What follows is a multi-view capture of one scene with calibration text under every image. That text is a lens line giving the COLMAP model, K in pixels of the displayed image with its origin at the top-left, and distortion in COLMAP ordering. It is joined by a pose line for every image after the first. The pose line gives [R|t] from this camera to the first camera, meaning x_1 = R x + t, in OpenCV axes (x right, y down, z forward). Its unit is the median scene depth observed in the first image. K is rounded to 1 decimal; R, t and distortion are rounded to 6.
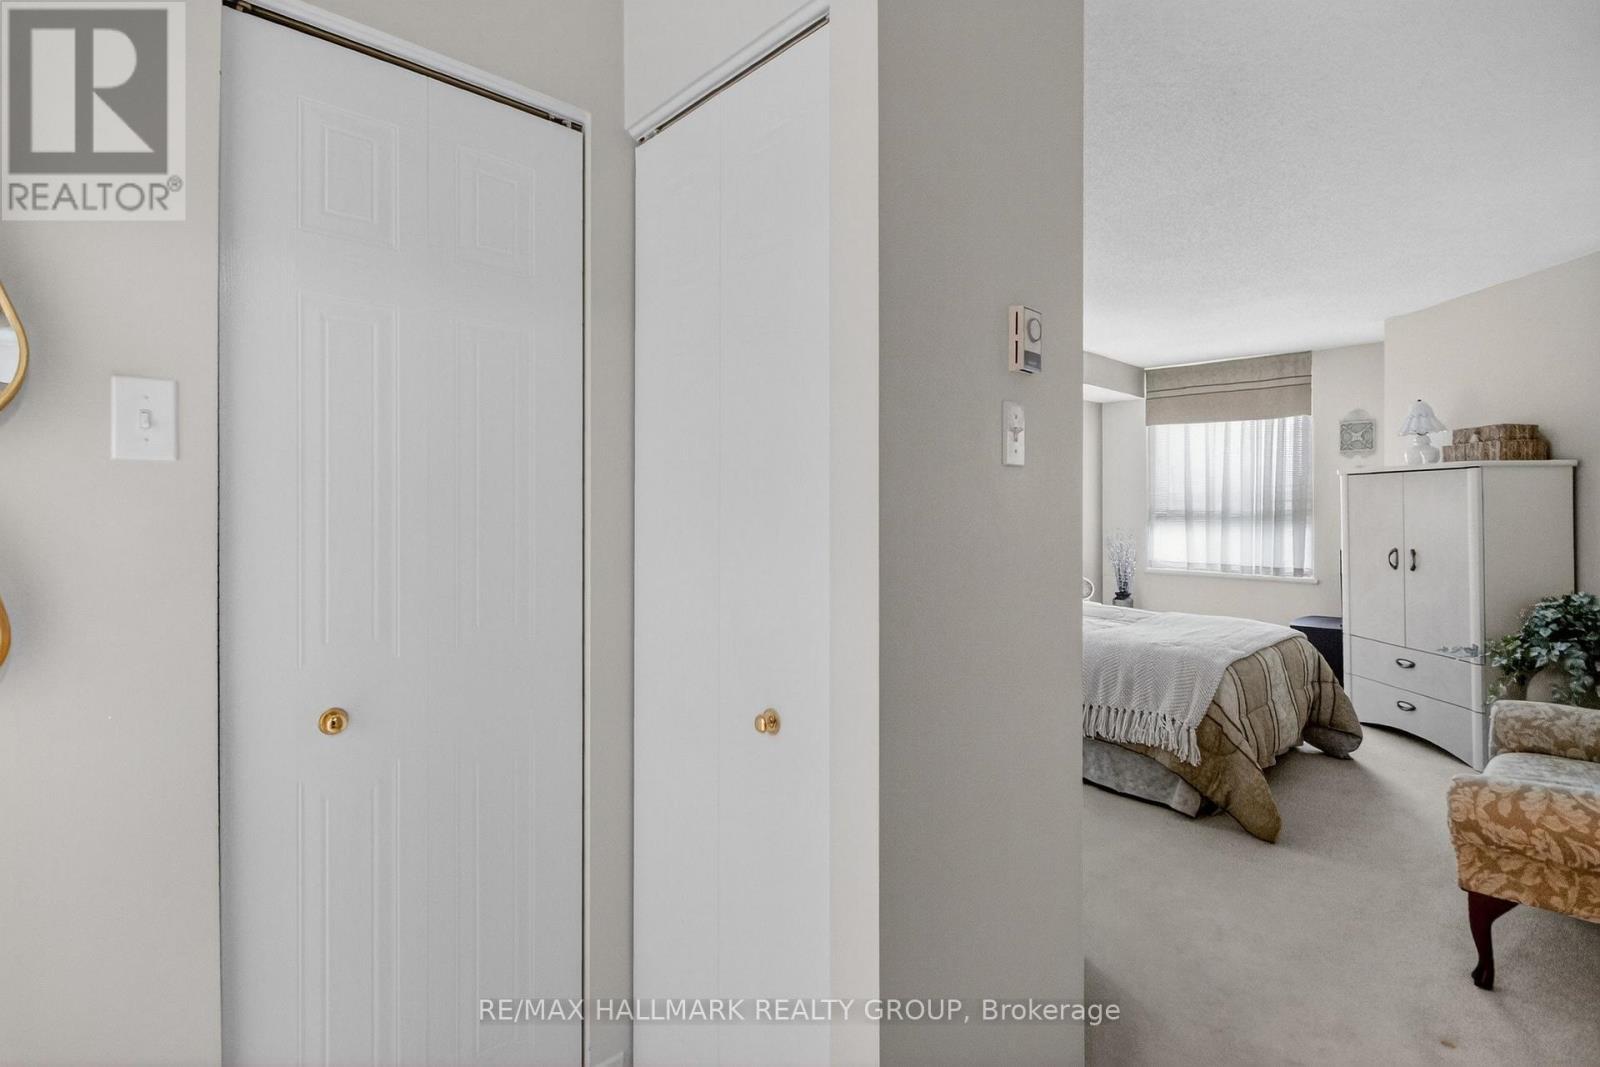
lens RADIAL K [[748.6, 0, 798.4], [0, 748.6, 493.5], [0, 0, 1]] dist [-0.002275, -0.002962]
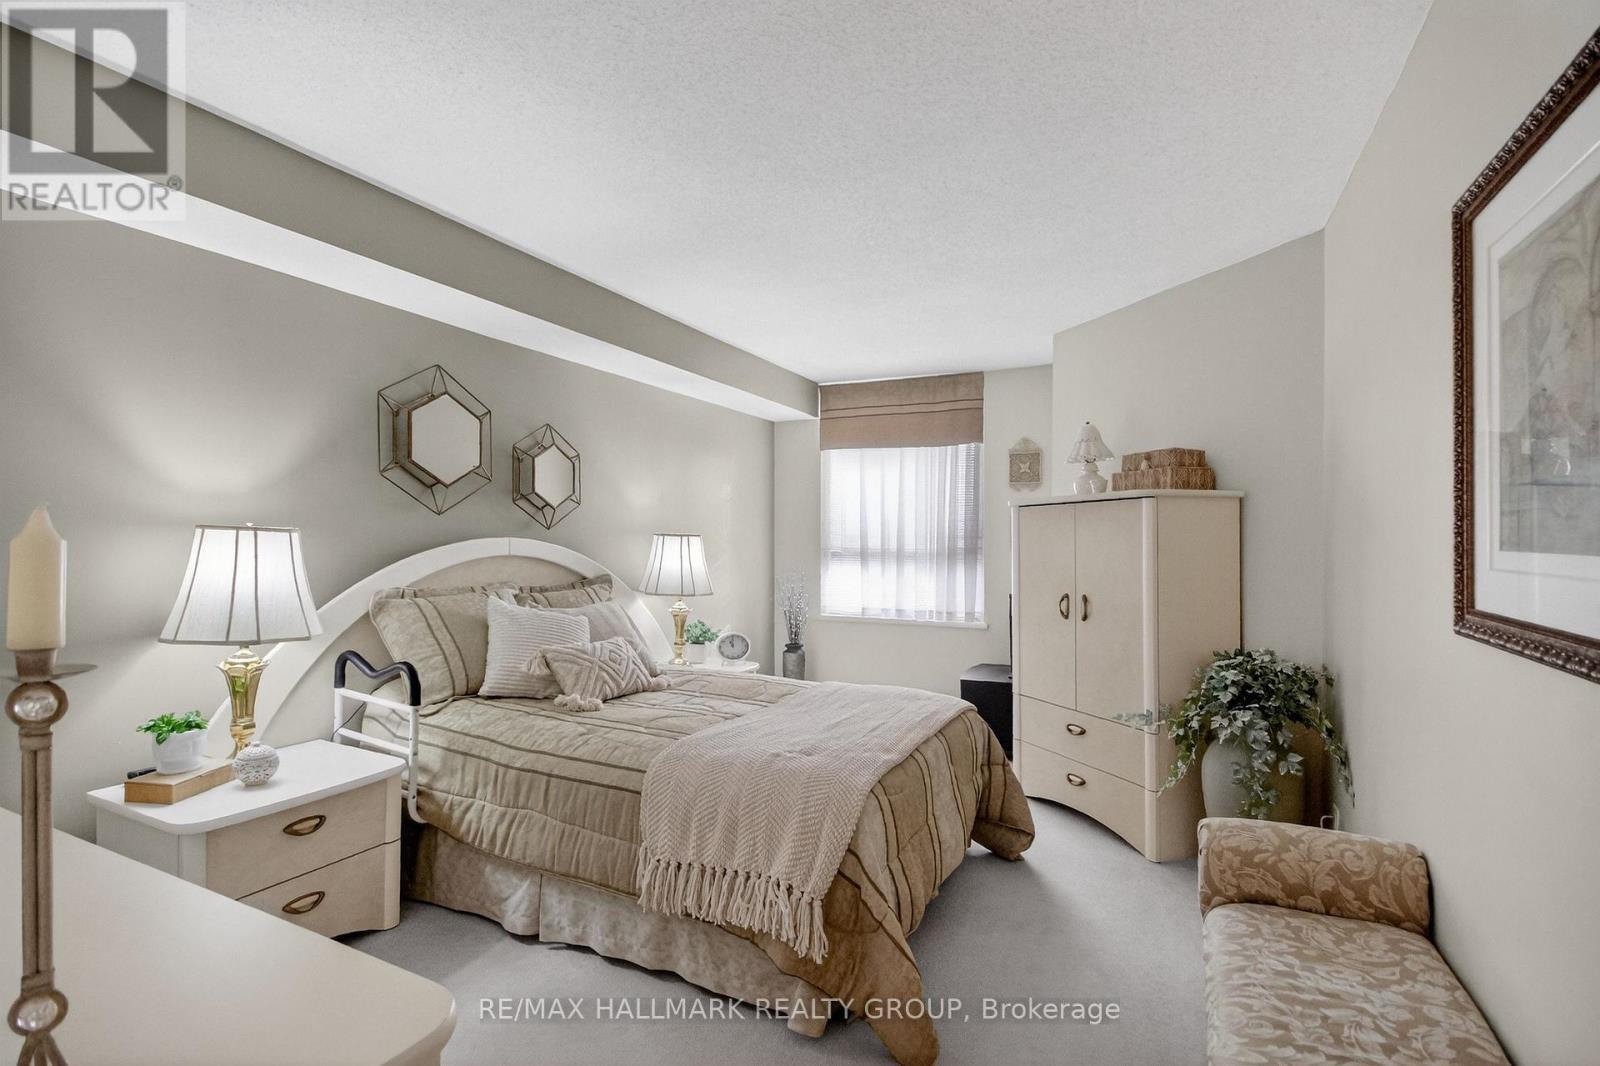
lens RADIAL K [[748.6, 0, 802.7], [0, 748.6, 536.7], [0, 0, 1]] dist [-0.002275, -0.002962]
pose [[0.933549, 0.004202, 0.358425, 0.238676], [-0.007047, 0.999953, 0.006633, 0.006674], [-0.358380, -0.008718, 0.933535, 0.348835]]
